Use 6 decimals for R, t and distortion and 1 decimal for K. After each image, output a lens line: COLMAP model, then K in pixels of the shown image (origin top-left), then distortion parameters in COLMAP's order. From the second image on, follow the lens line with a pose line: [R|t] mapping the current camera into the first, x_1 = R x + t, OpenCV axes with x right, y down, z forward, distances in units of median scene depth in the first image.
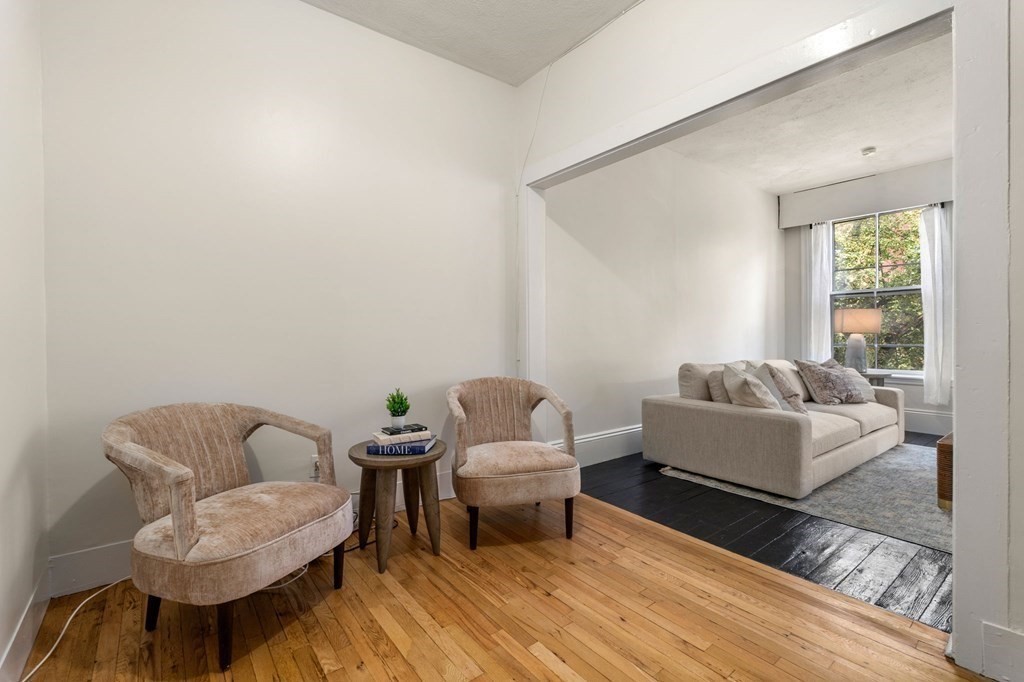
lens RADIAL K [[455.6, 0, 509.6], [0, 455.6, 339.9], [0, 0, 1]] dist [-0.007629, 0.001500]
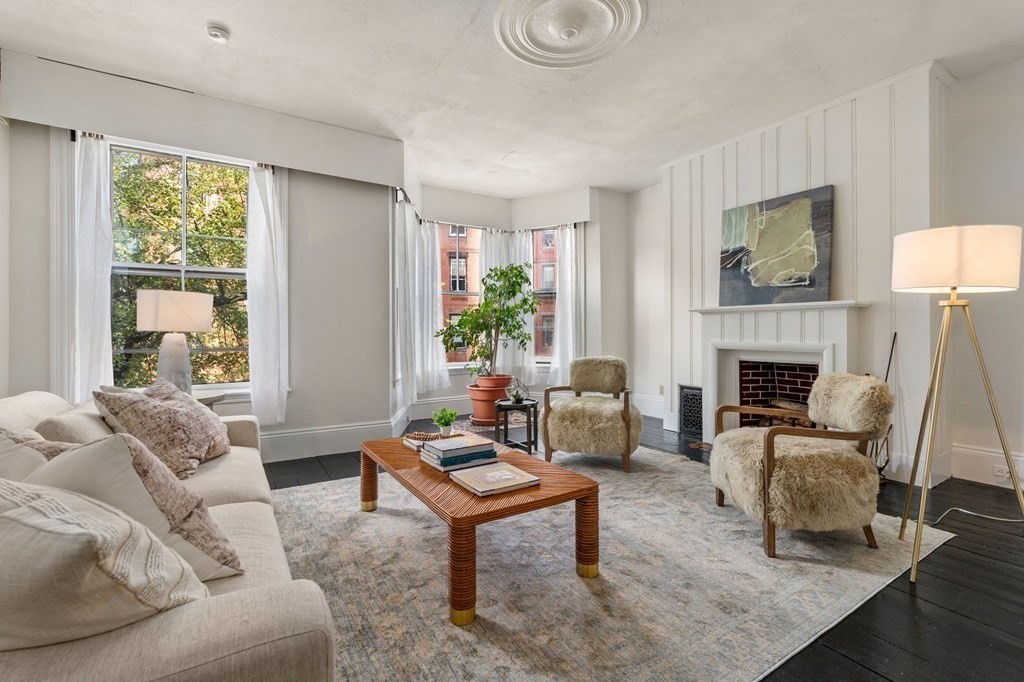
lens RADIAL K [[455.6, 0, 509.6], [0, 455.6, 336.7], [0, 0, 1]] dist [-0.007629, 0.001500]
pose [[0.101121, -0.003344, 0.994868, 0.218004], [0.003029, 0.999991, 0.003053, -0.009780], [-0.994869, 0.002705, 0.101130, 0.528132]]
